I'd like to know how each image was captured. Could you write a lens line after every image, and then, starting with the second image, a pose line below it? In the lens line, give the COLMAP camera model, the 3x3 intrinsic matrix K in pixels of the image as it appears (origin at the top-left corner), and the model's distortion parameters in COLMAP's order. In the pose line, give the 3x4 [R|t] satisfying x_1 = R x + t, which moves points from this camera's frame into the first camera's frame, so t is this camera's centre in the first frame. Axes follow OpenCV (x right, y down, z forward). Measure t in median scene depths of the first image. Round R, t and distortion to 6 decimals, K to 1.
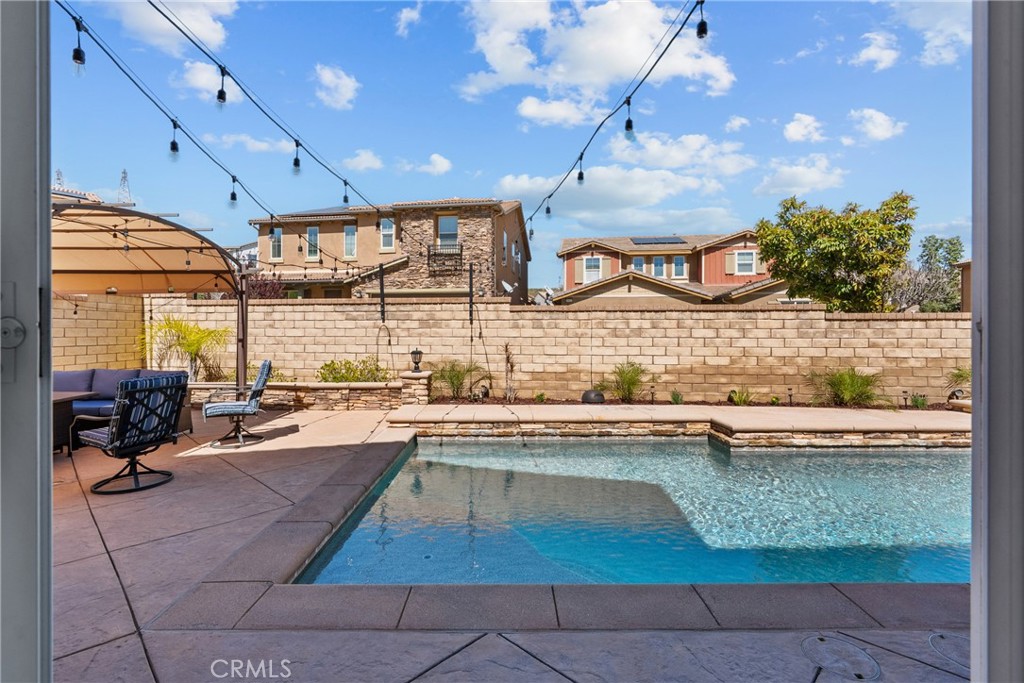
lens RADIAL K [[470.6, 0, 508.9], [0, 470.6, 331.1], [0, 0, 1]] dist [-0.002958, 0.000480]
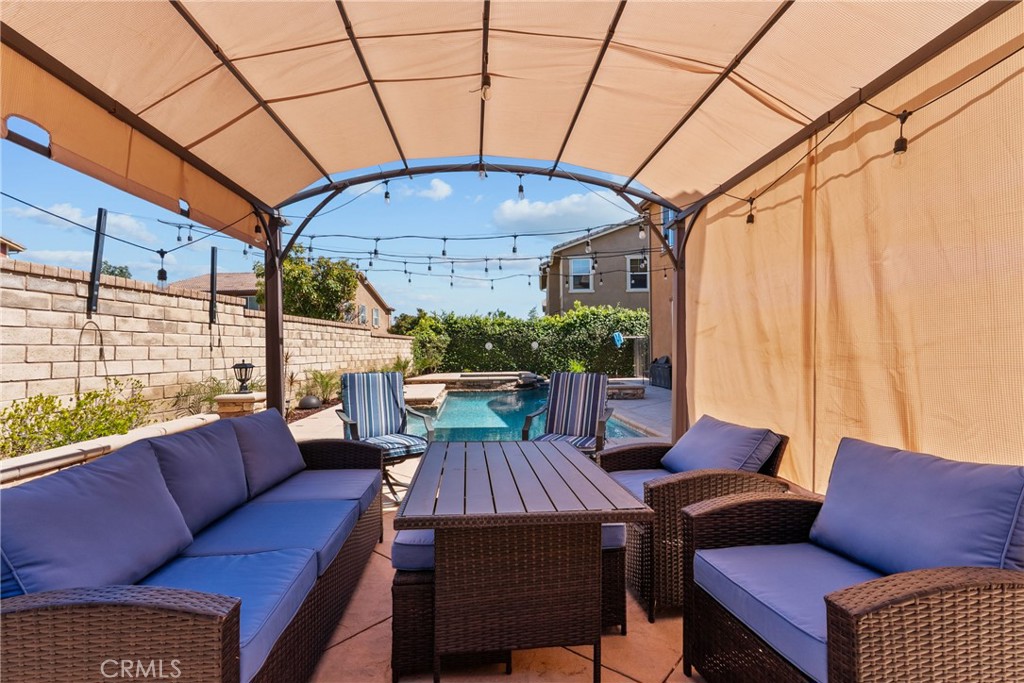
lens RADIAL K [[465.8, 0, 508.2], [0, 465.8, 342.1], [0, 0, 1]] dist [-0.011243, 0.007755]
pose [[-0.071456, 0.015866, 0.997318, -0.890933], [0.009119, 0.999842, -0.015253, 0.022375], [-0.997402, 0.008005, -0.071589, 0.619665]]
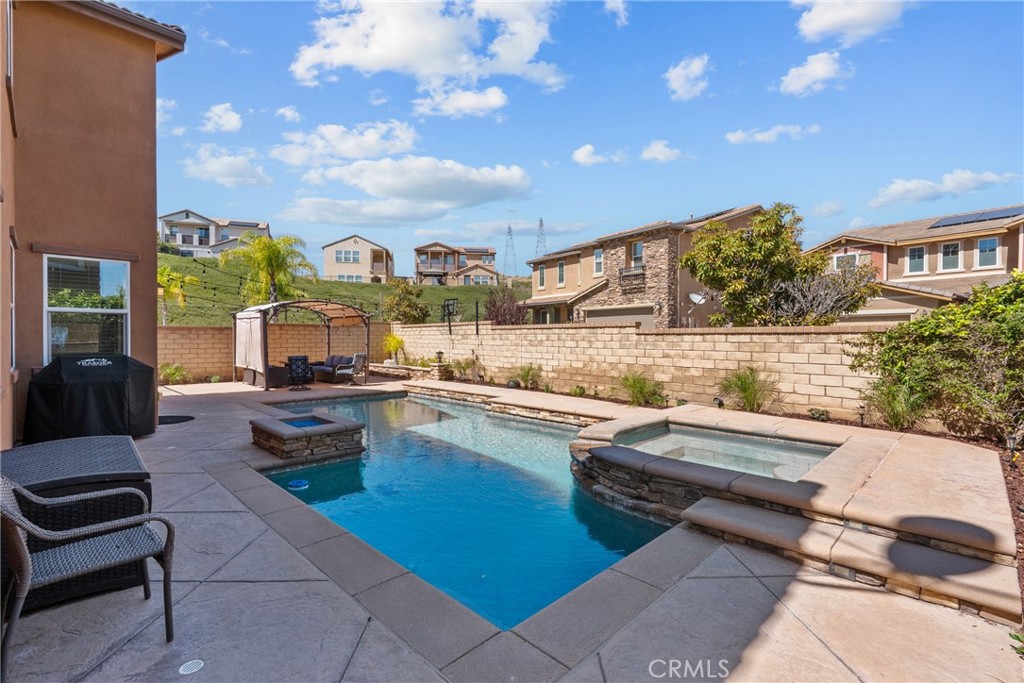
lens RADIAL K [[465.8, 0, 508.2], [0, 465.8, 342.1], [0, 0, 1]] dist [-0.011243, 0.007755]
pose [[0.701606, 0.007776, -0.712523, 1.253440], [-0.002347, 0.999960, 0.008603, -0.012714], [0.712561, -0.004363, 0.701596, -0.098143]]
